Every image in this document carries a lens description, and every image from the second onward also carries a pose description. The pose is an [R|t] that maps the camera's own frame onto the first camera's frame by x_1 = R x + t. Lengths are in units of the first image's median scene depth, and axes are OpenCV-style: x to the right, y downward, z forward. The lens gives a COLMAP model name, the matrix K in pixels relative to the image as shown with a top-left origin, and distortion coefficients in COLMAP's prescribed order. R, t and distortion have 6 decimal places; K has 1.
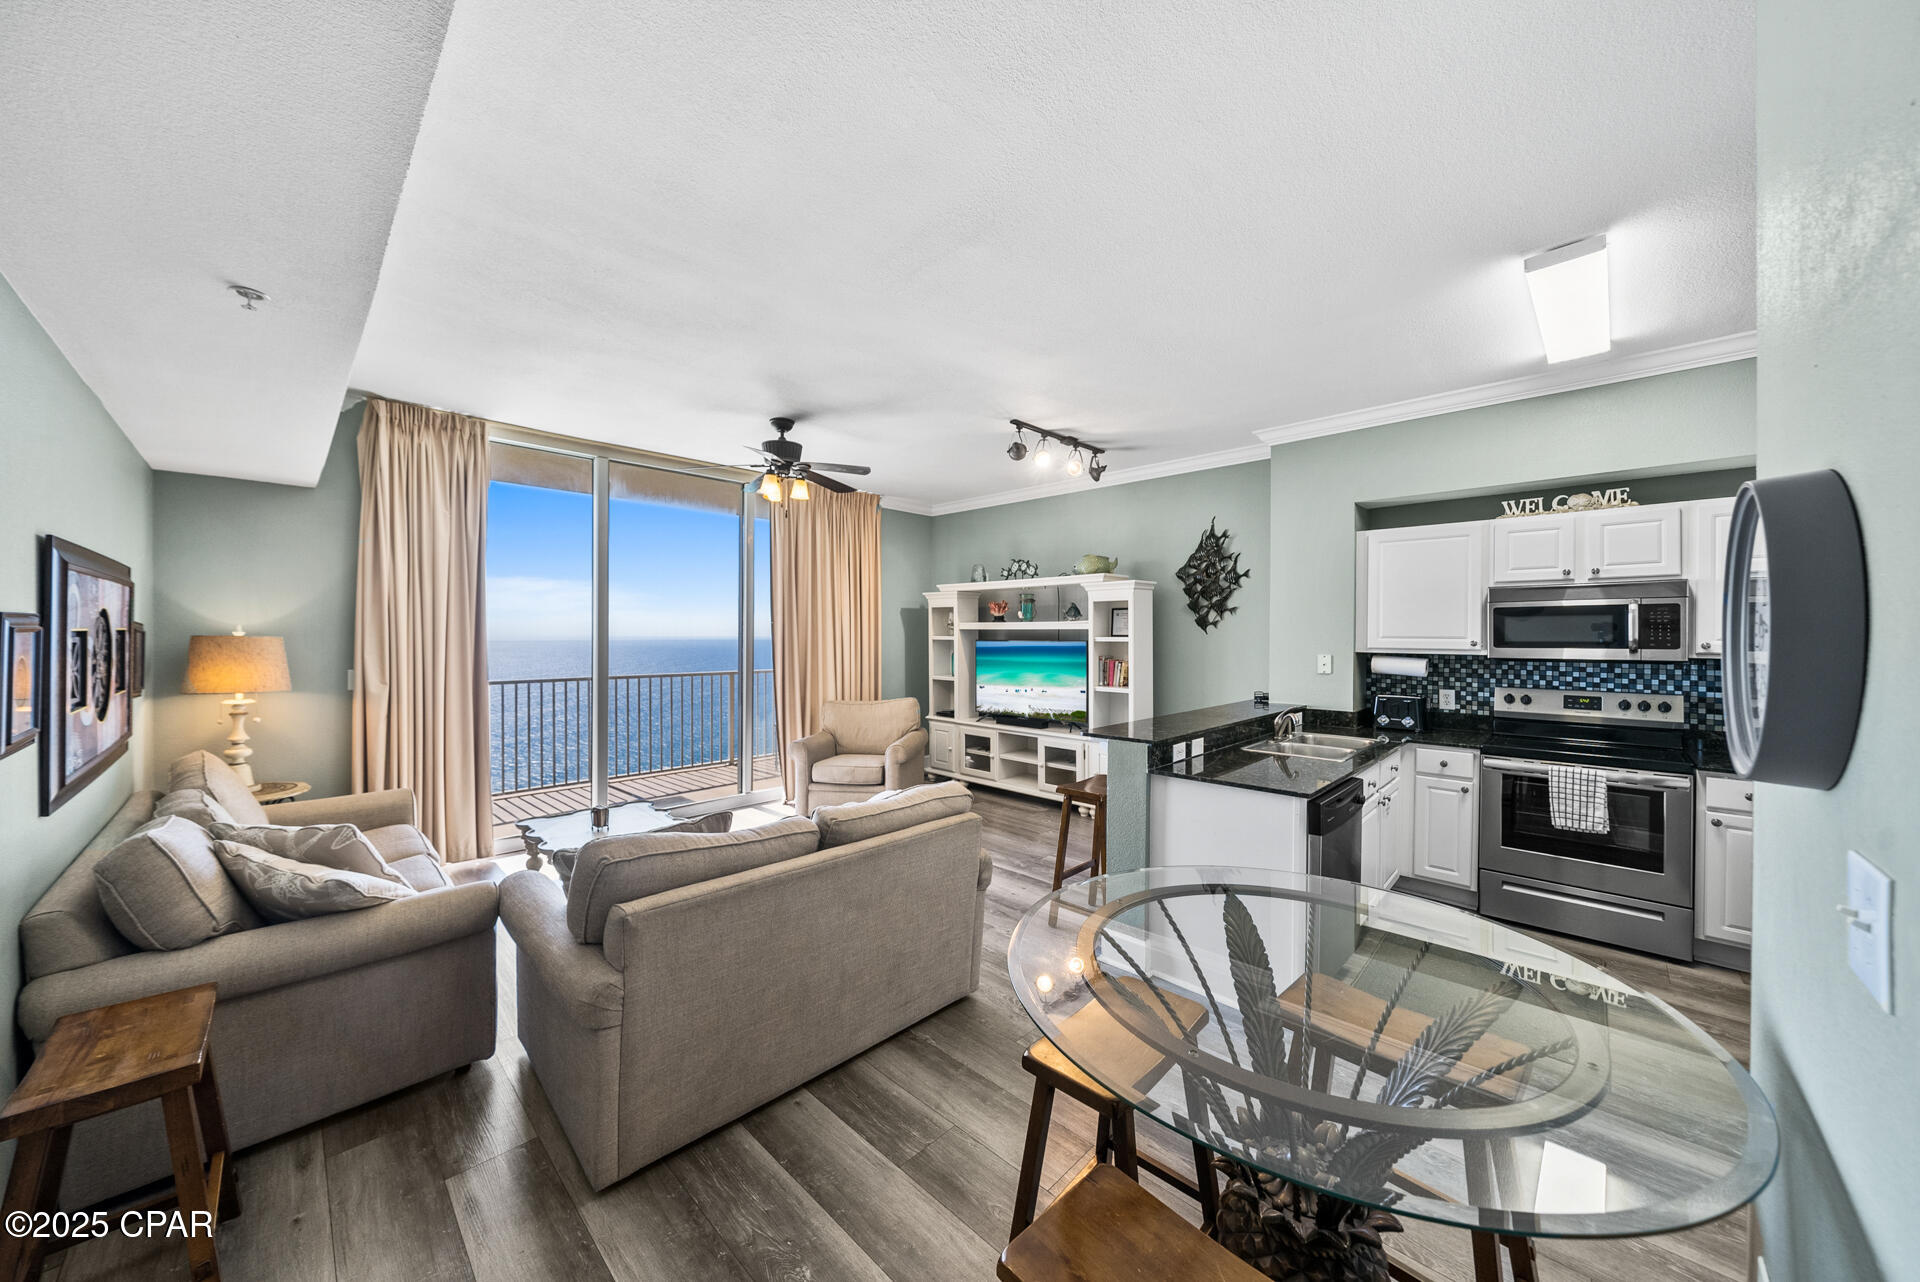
lens RADIAL K [[668.6, 0, 943.3], [0, 668.6, 633.2], [0, 0, 1]] dist [-0.001773, -0.000315]
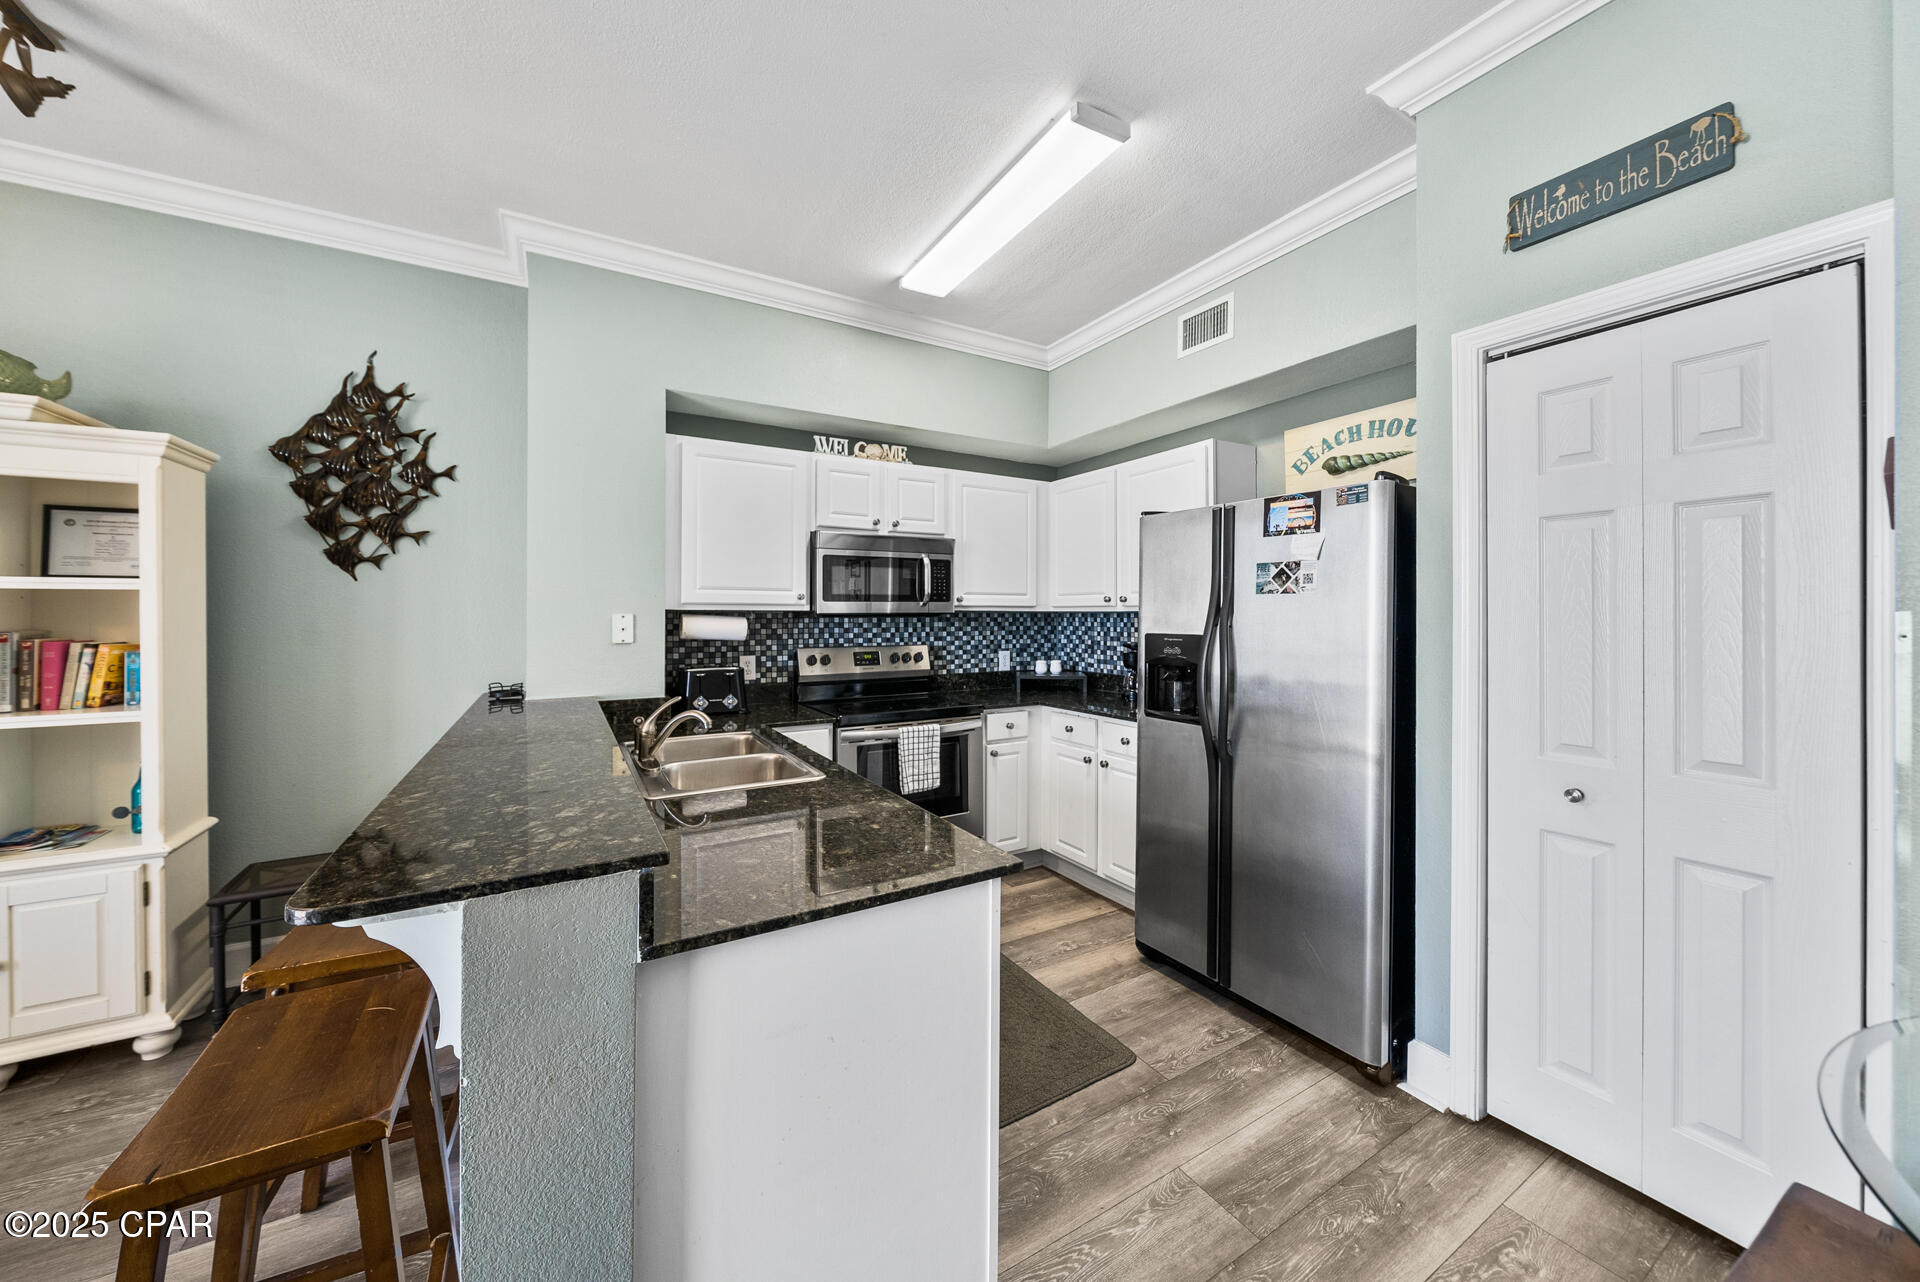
lens RADIAL K [[668.6, 0, 942.9], [0, 668.6, 614.8], [0, 0, 1]] dist [-0.001773, -0.000315]
pose [[0.267718, -0.001323, 0.963496, 0.036090], [-0.000524, 0.999999, 0.001519, 0.033791], [-0.963497, -0.000911, 0.267717, 0.560839]]
